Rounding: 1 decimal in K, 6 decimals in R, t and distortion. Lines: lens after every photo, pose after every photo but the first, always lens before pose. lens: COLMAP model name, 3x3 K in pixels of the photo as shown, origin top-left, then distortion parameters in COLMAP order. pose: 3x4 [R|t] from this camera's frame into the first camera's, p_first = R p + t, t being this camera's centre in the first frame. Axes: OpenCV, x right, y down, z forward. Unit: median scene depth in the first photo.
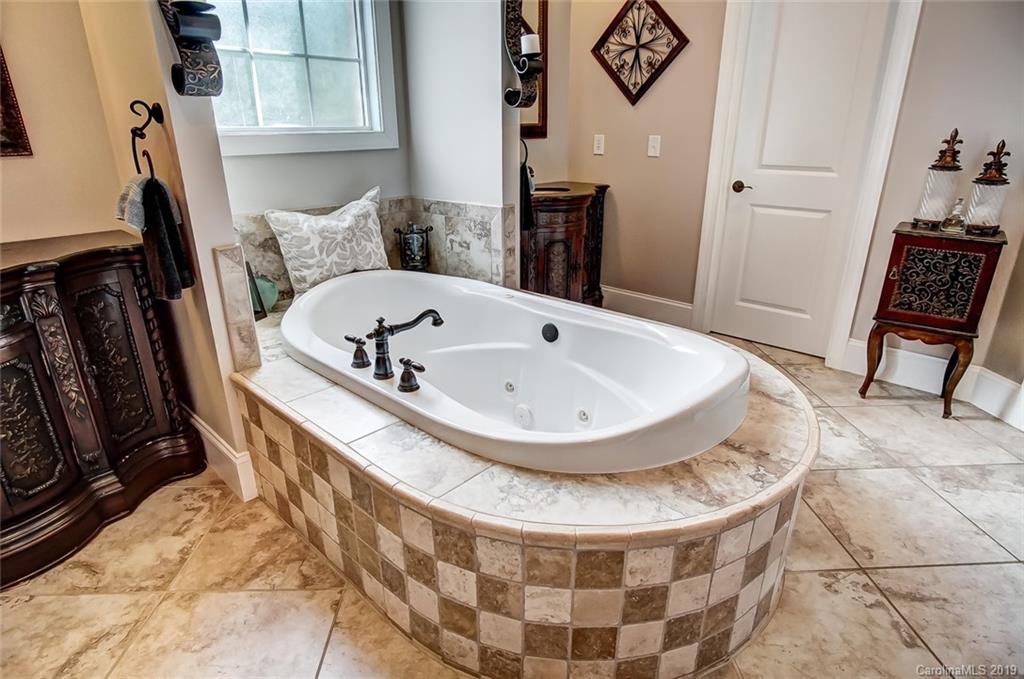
lens RADIAL K [[547.1, 0, 511.8], [0, 547.1, 338.6], [0, 0, 1]] dist [-0.020463, 0.001789]
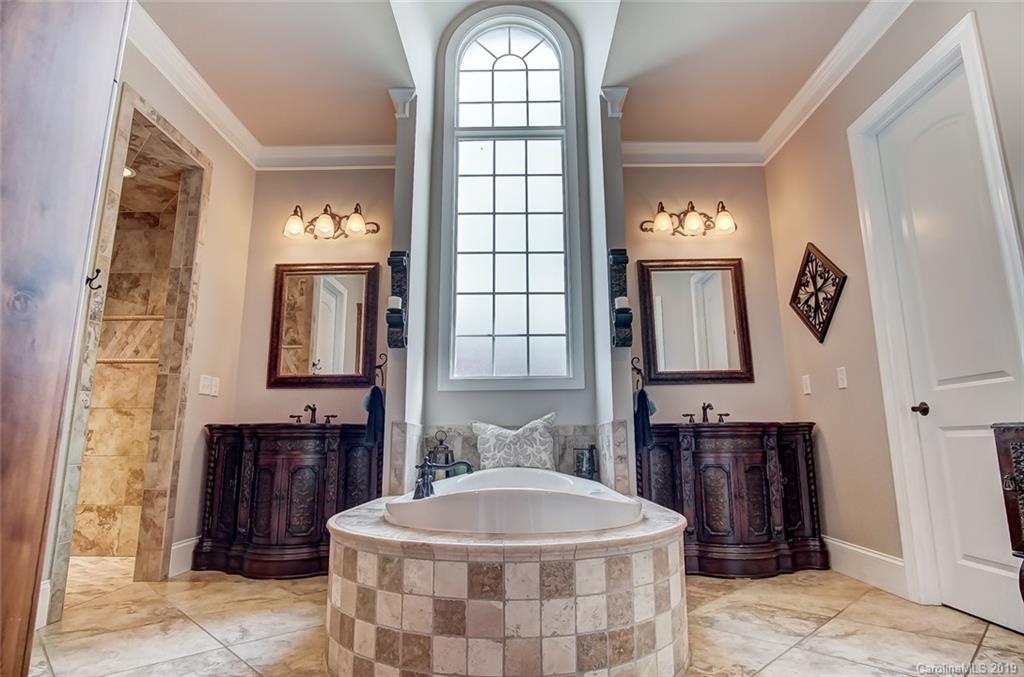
lens RADIAL K [[552.0, 0, 511.9], [0, 552.0, 333.9], [0, 0, 1]] dist [-0.019814, -0.001544]
pose [[0.670391, -0.143868, -0.727927, 0.687925], [-0.260331, 0.873058, -0.412307, 0.146635], [0.694840, 0.465909, 0.547837, 0.049727]]
